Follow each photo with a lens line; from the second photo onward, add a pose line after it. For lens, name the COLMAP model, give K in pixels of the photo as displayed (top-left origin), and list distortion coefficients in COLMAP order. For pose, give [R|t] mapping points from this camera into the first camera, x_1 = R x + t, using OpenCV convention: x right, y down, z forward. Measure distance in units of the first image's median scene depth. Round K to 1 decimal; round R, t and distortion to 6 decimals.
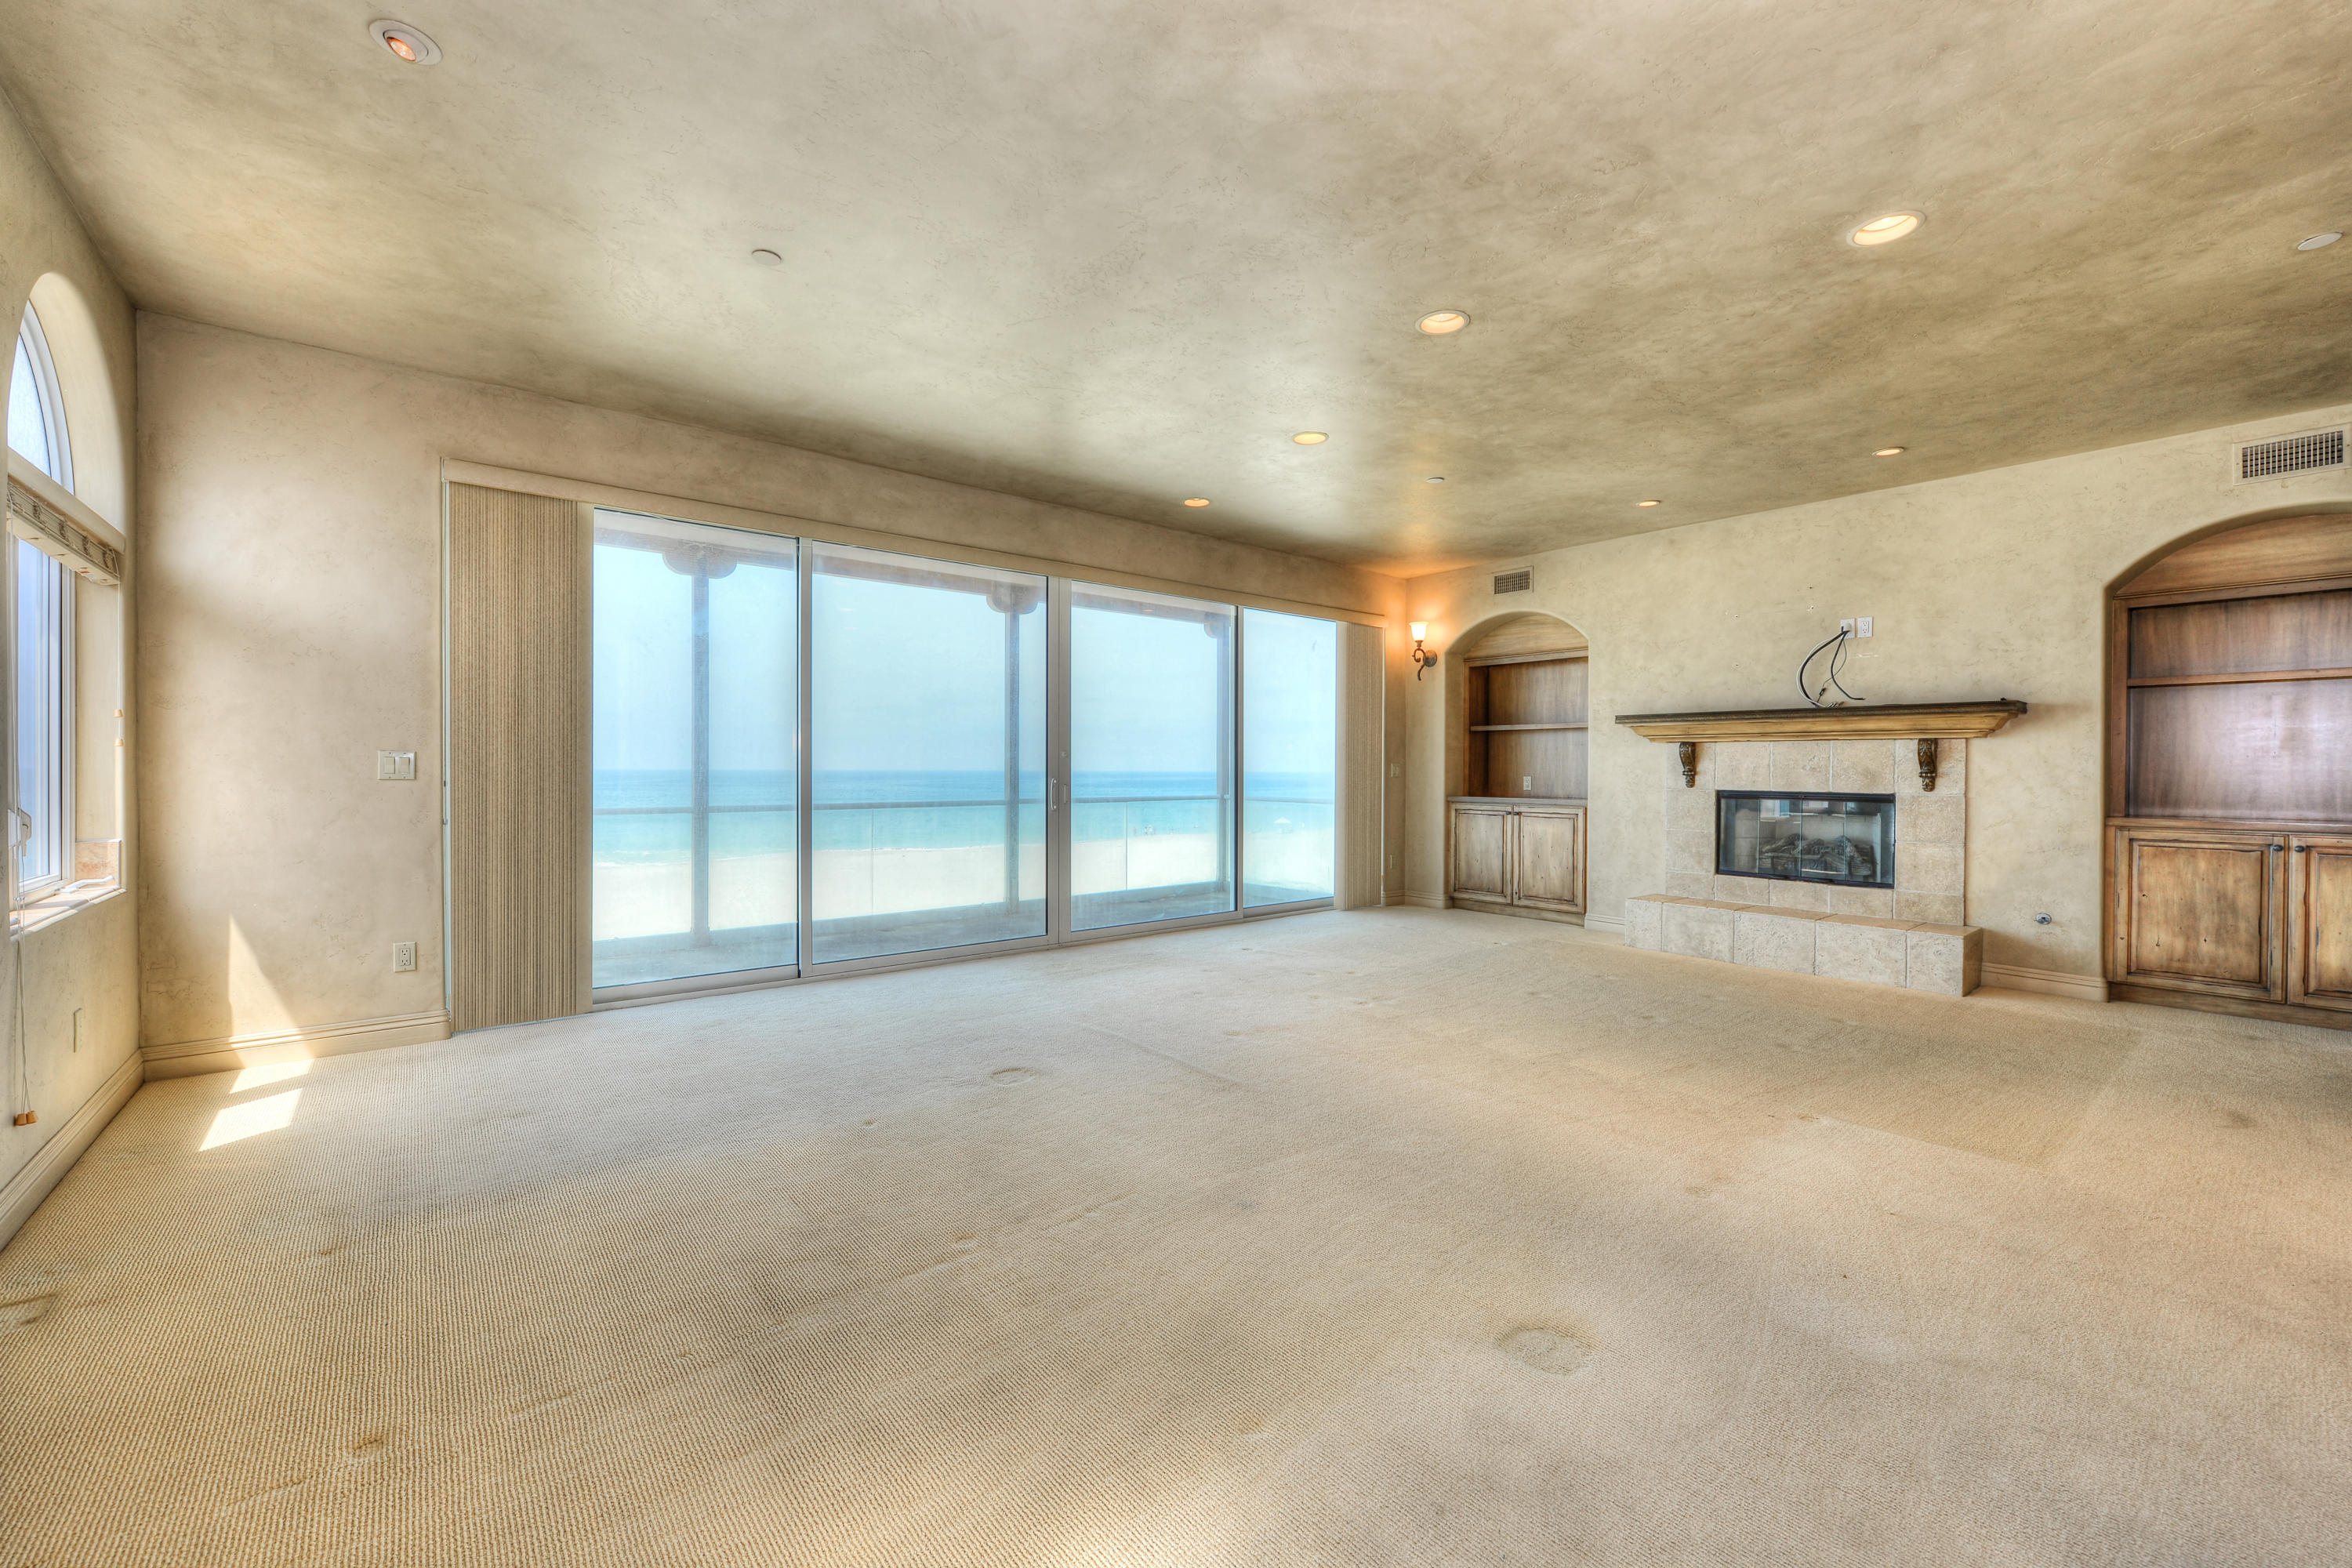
lens RADIAL K [[955.2, 0, 1171.3], [0, 955.2, 778.4], [0, 0, 1]] dist [-0.007402, -0.000859]
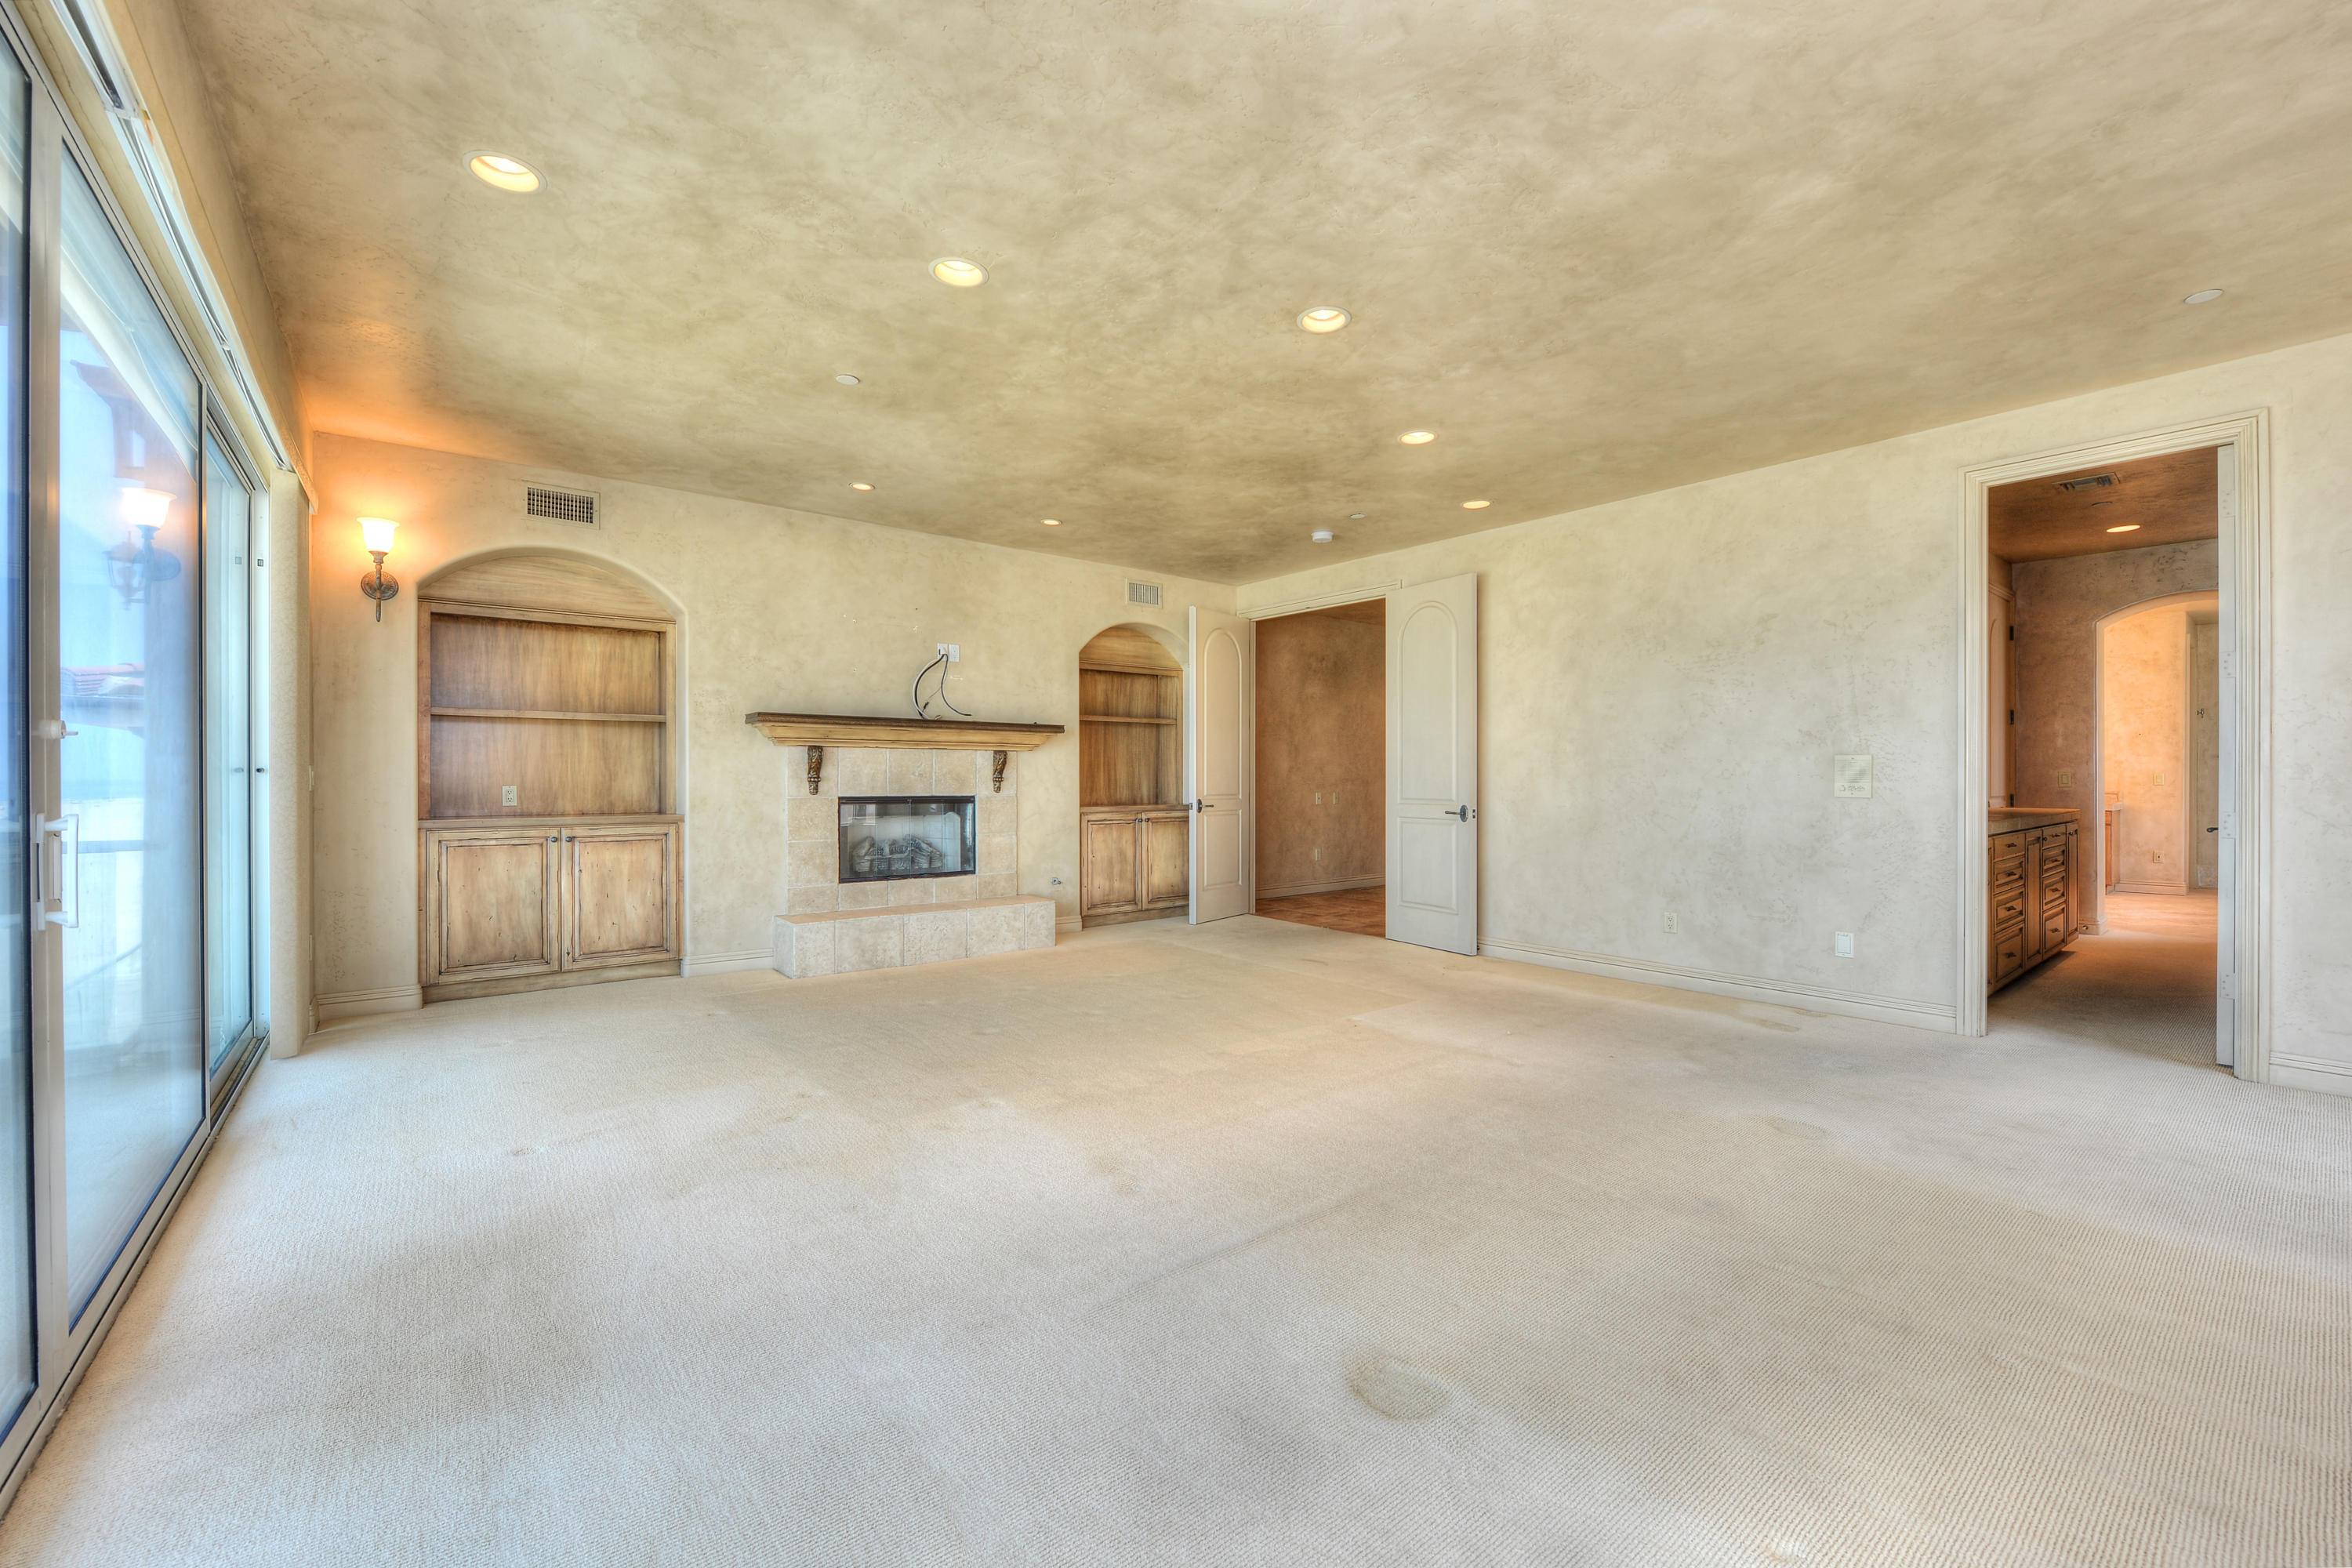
lens RADIAL K [[955.2, 0, 1171.3], [0, 955.2, 778.4], [0, 0, 1]] dist [-0.007402, -0.000859]
pose [[-0.005416, -0.007014, 0.999961, -0.425954], [0.009319, 0.999932, 0.007064, -0.010730], [-0.999942, 0.009356, -0.005350, 0.714150]]
